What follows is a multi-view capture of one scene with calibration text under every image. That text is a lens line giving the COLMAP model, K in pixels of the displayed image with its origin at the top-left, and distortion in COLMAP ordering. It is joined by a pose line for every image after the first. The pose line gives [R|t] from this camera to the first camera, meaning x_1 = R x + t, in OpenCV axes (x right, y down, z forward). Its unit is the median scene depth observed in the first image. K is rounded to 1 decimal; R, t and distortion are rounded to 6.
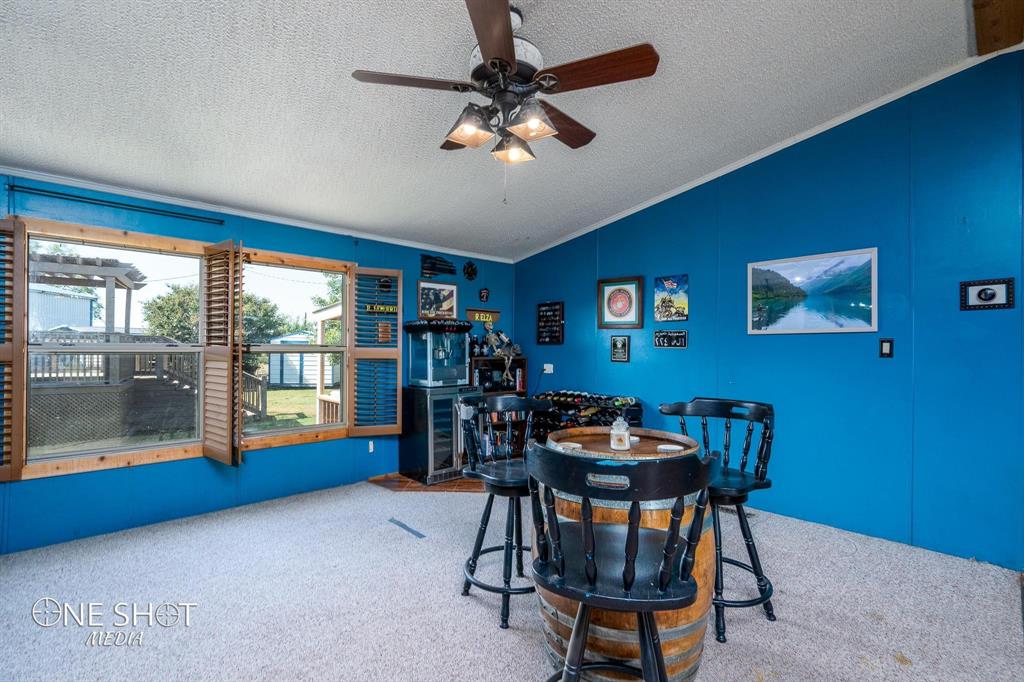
lens RADIAL K [[486.3, 0, 533.8], [0, 486.3, 344.8], [0, 0, 1]] dist [0.002640, 0.000915]
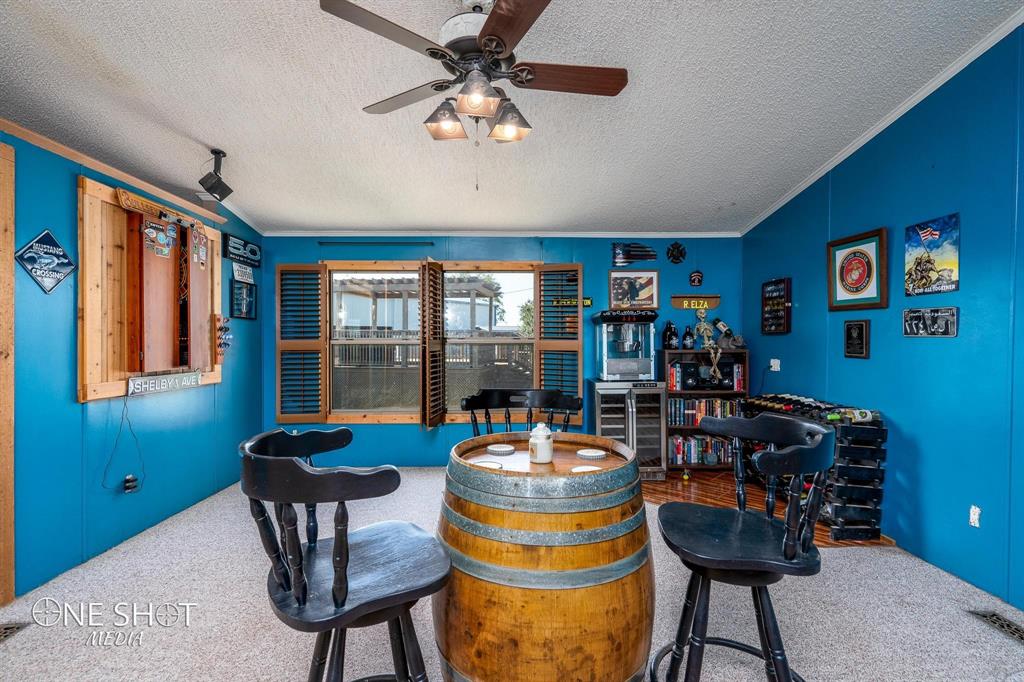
lens RADIAL K [[486.3, 0, 511.8], [0, 486.3, 340.7], [0, 0, 1]] dist [0.002640, 0.000915]
pose [[0.715335, -0.006618, -0.698750, 0.301698], [0.011234, 0.999935, 0.002030, 0.003651], [0.698691, -0.009302, 0.715363, 0.164500]]
